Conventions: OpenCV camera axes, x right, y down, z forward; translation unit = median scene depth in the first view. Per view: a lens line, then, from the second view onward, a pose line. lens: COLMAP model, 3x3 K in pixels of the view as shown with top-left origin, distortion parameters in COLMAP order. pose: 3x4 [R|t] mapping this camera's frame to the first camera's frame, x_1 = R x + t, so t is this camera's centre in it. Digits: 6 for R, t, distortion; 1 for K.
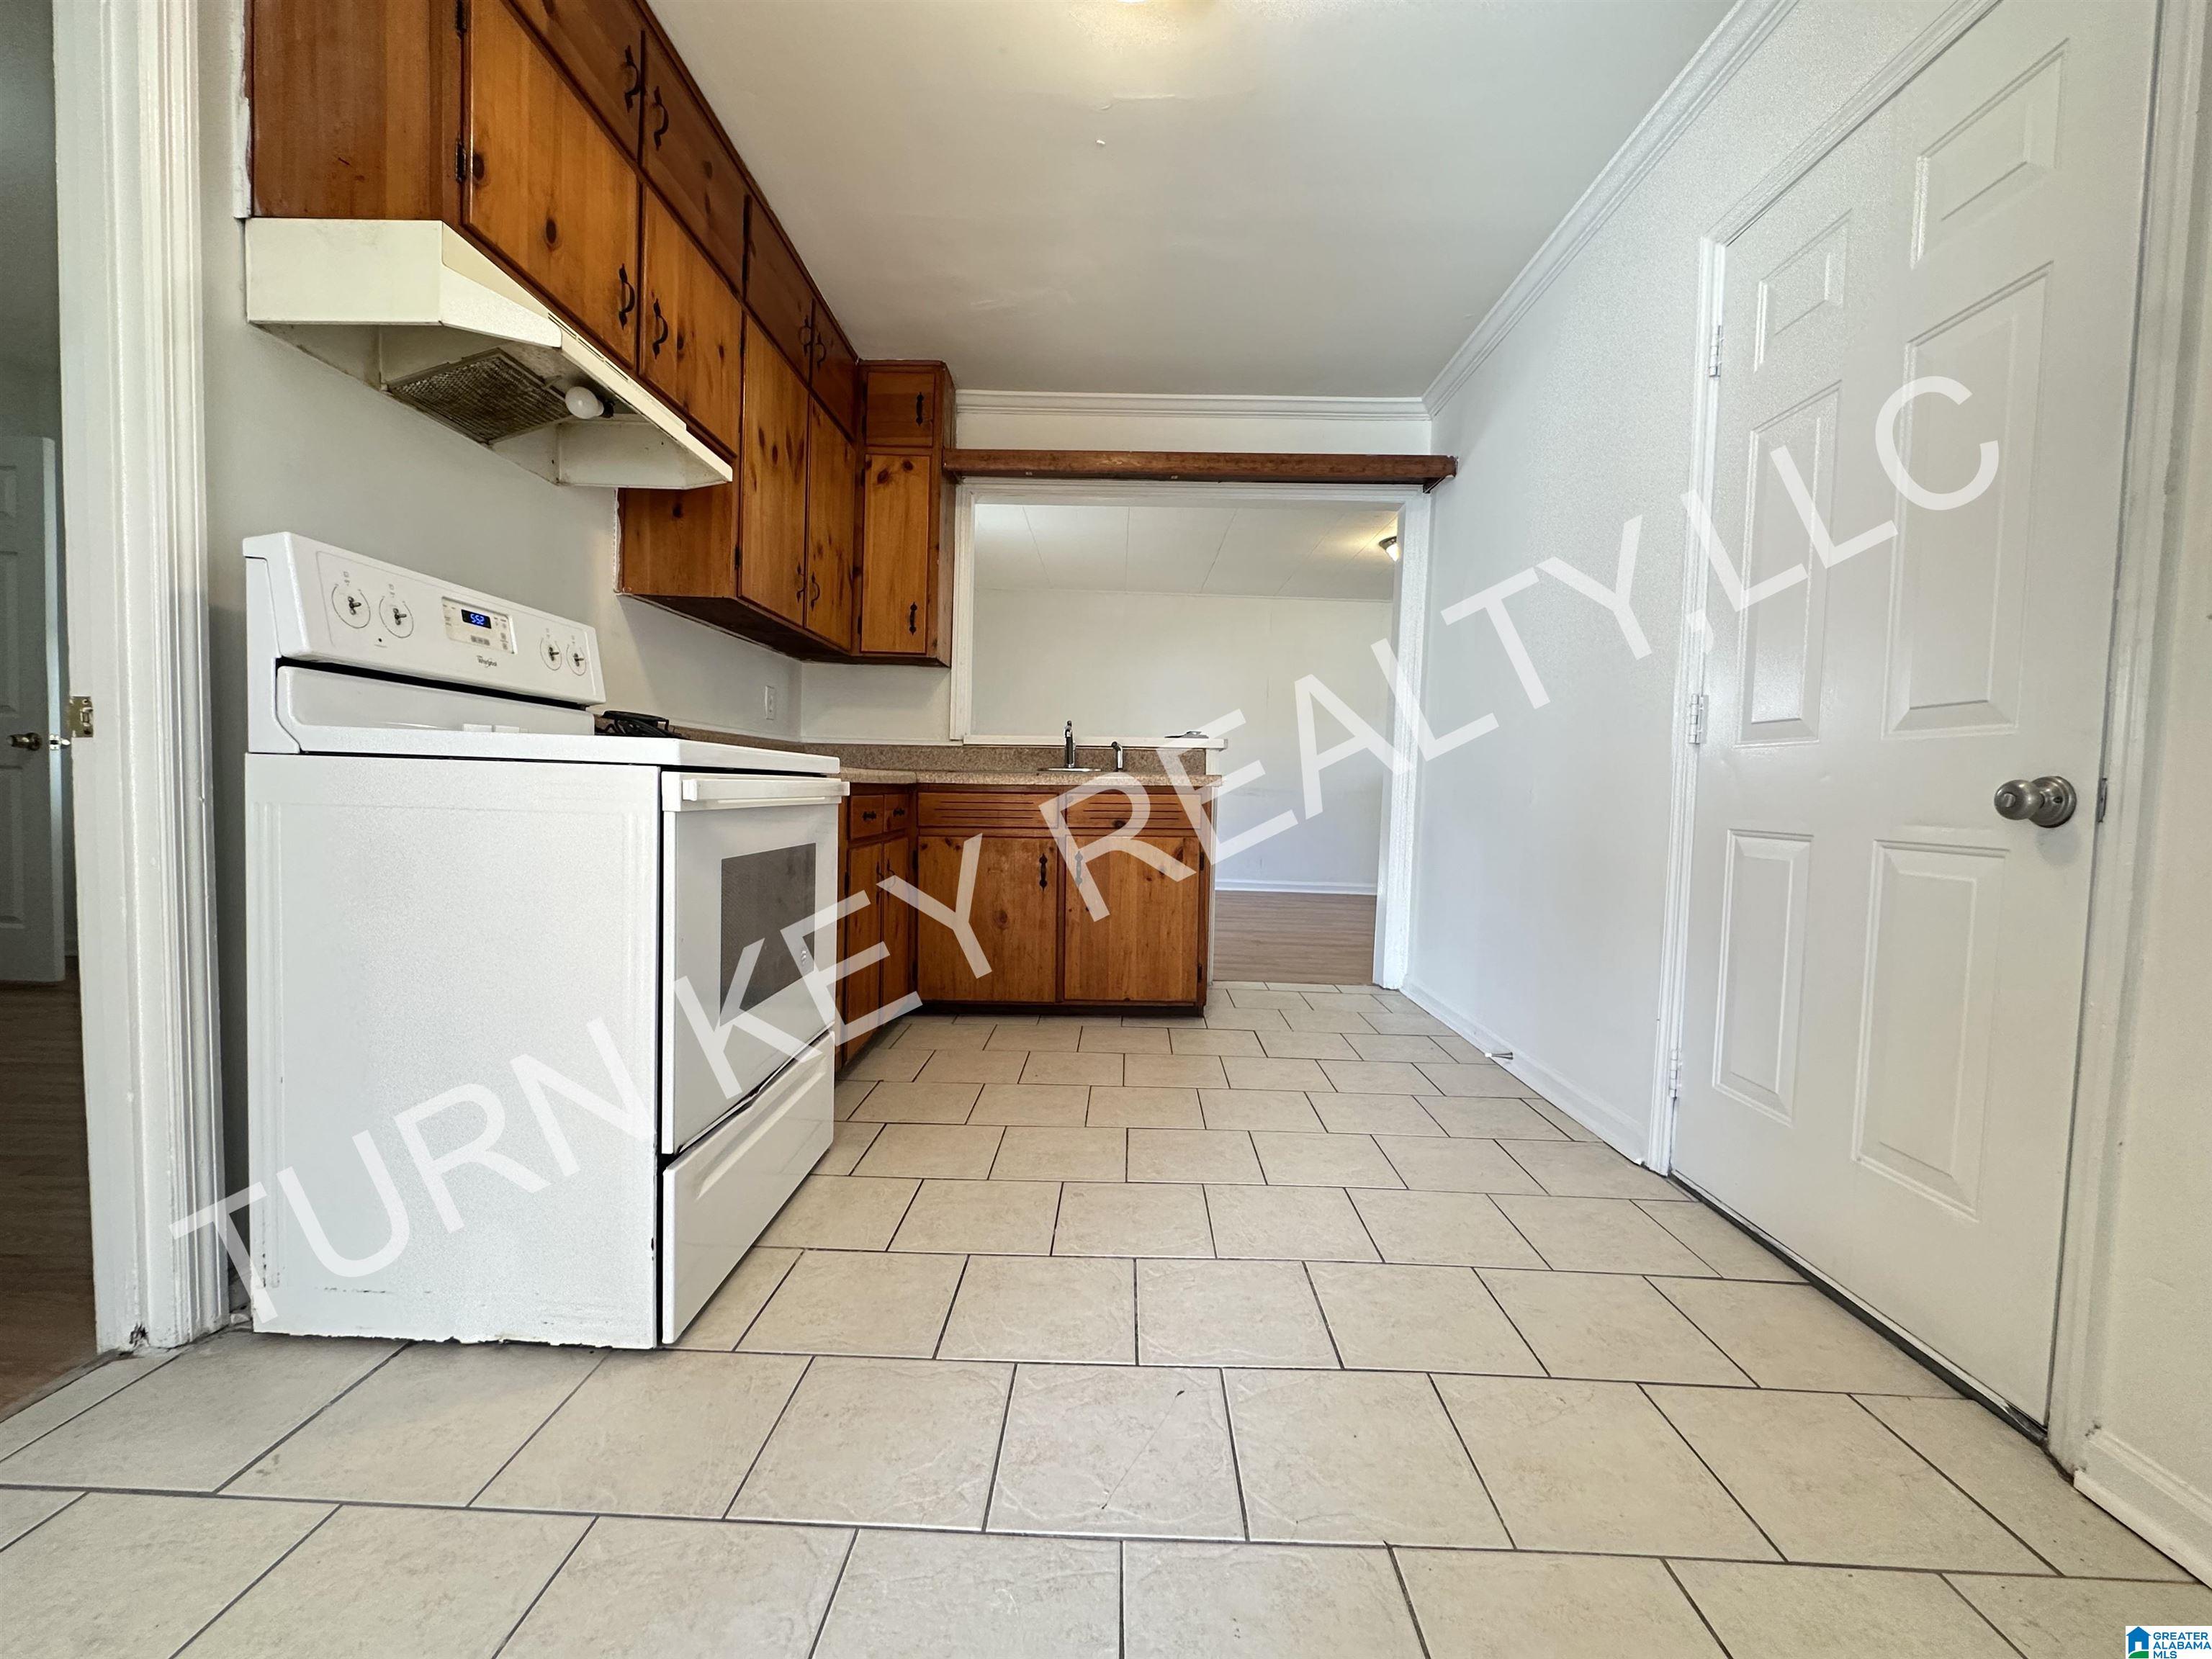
lens RADIAL K [[894.1, 0, 1103.0], [0, 894.1, 828.7], [0, 0, 1]] dist [-0.000343, 0.000007]
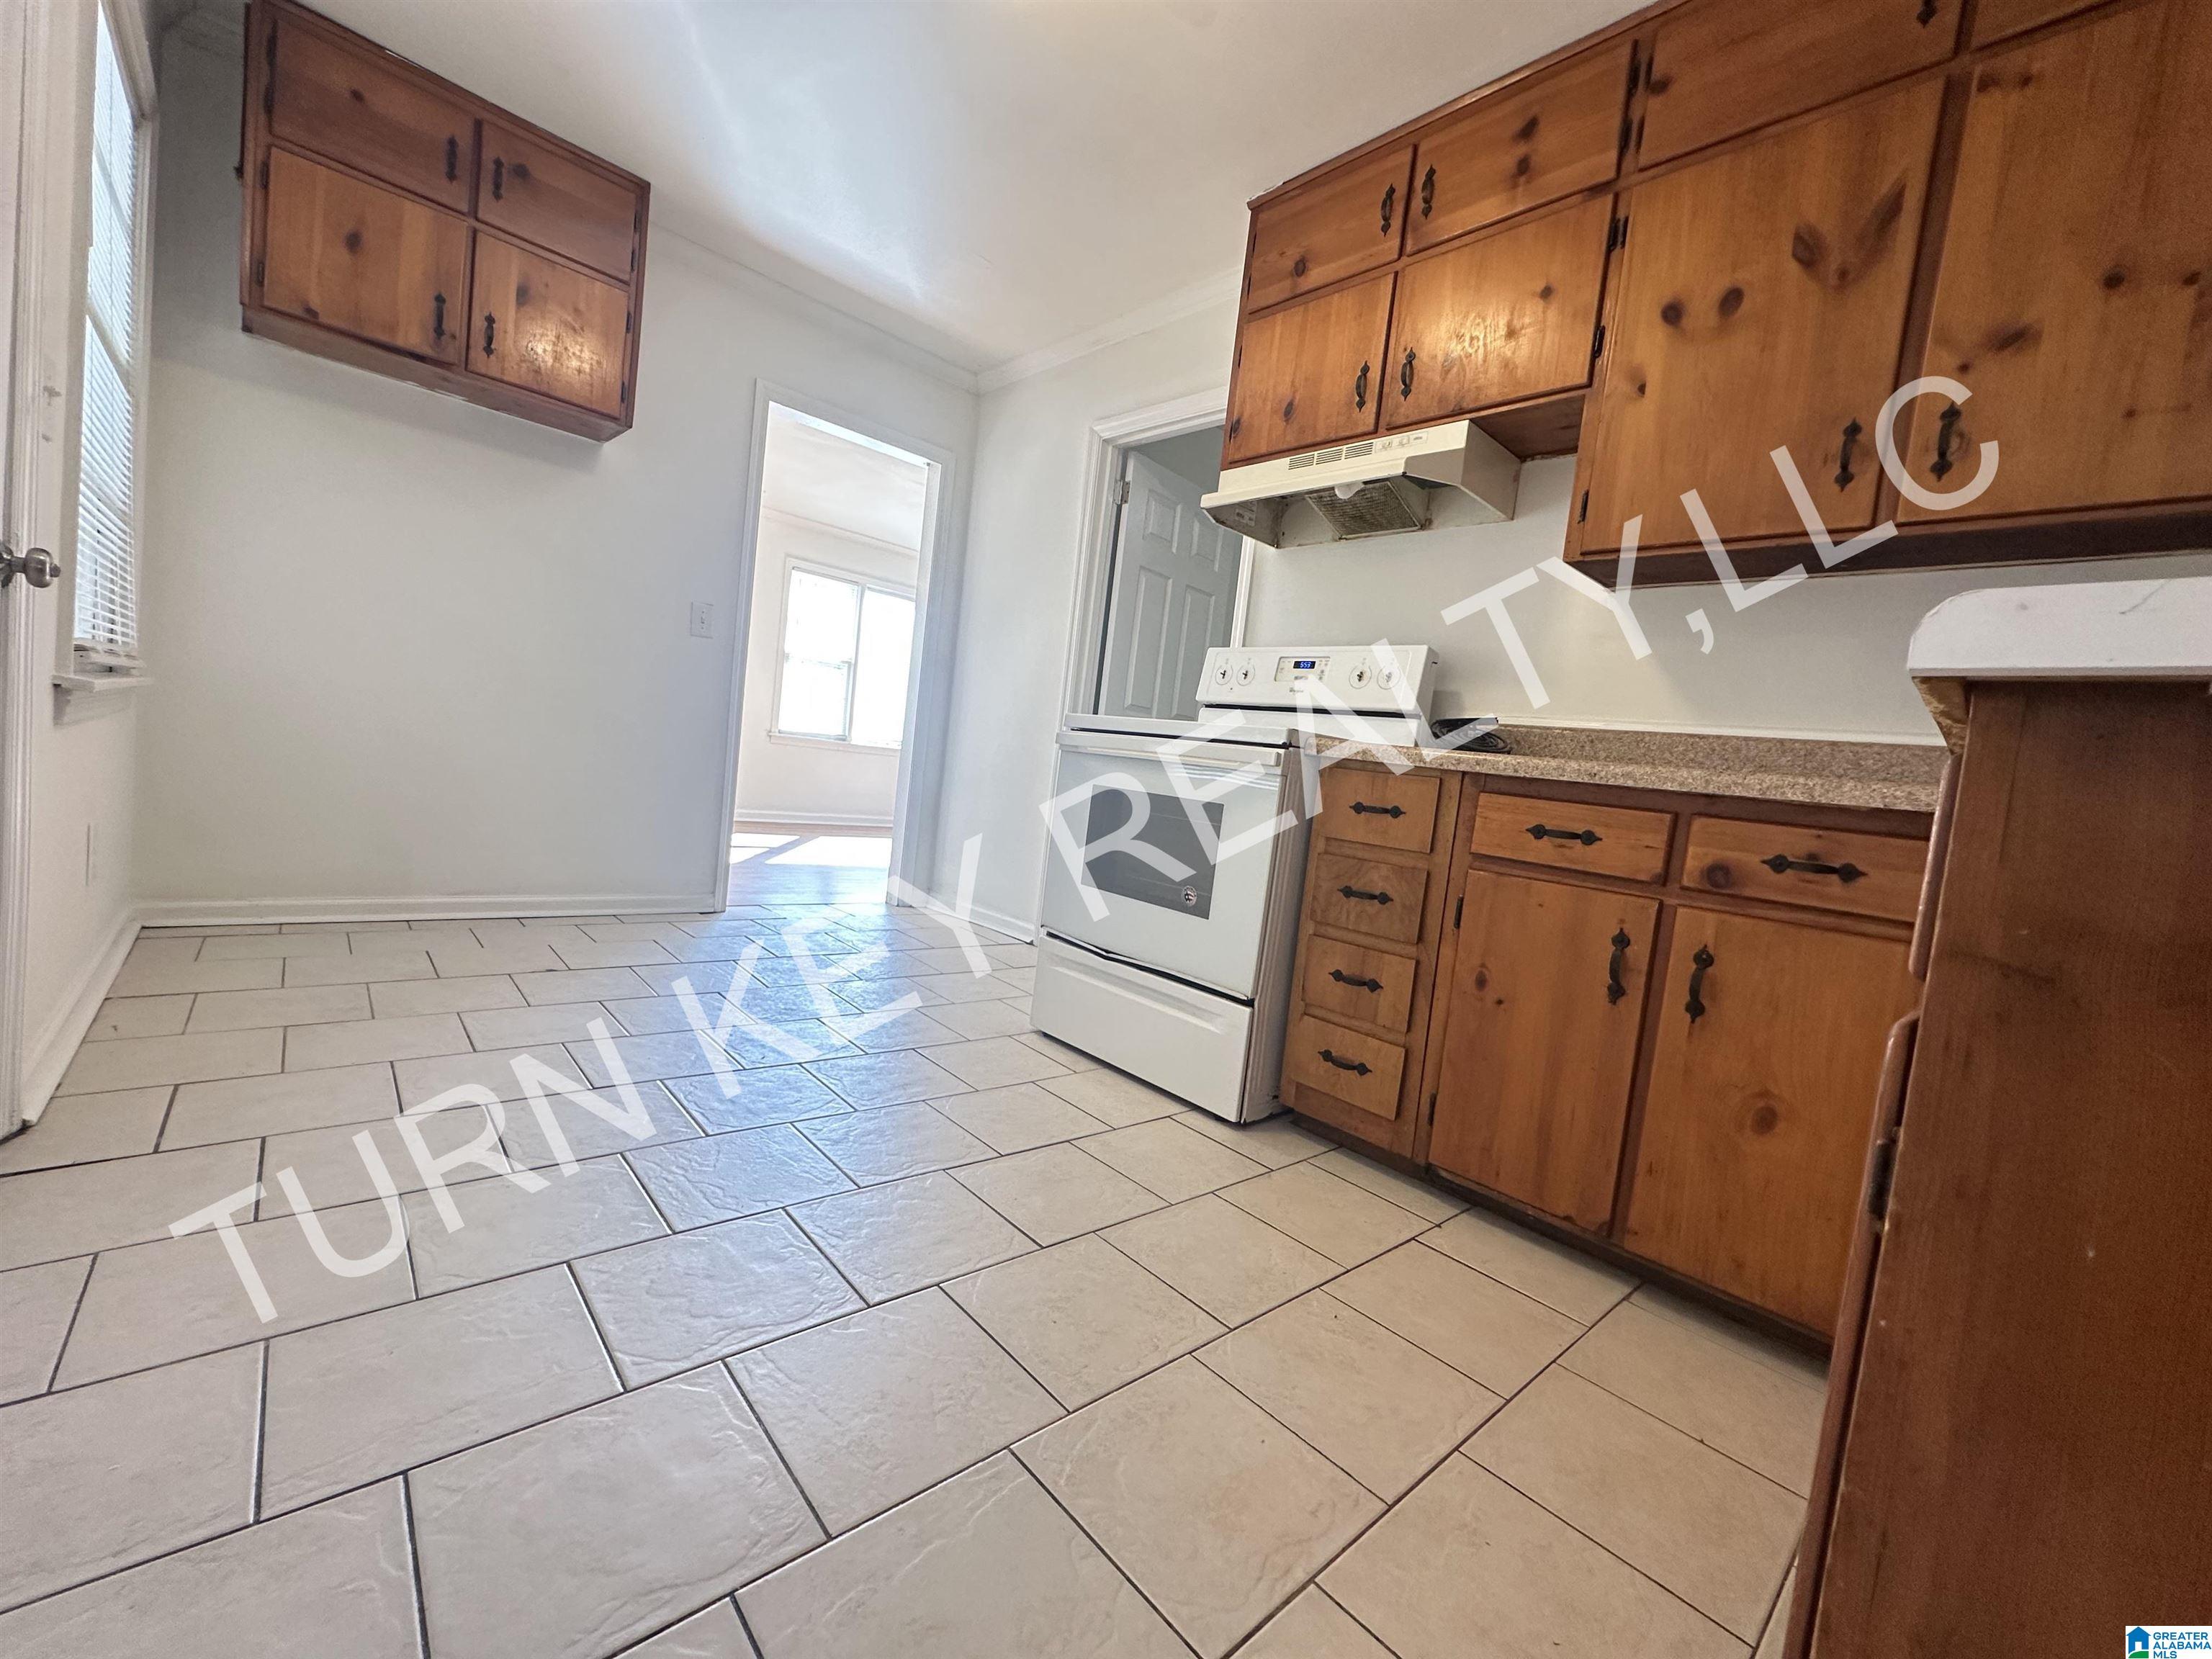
lens RADIAL K [[894.1, 0, 1099.3], [0, 894.1, 824.2], [0, 0, 1]] dist [-0.000343, 0.000007]
pose [[-0.718512, -0.062359, -0.692714, 0.589629], [-0.166774, 0.982363, 0.084552, -0.031417], [0.675224, 0.176278, -0.716239, 1.825568]]
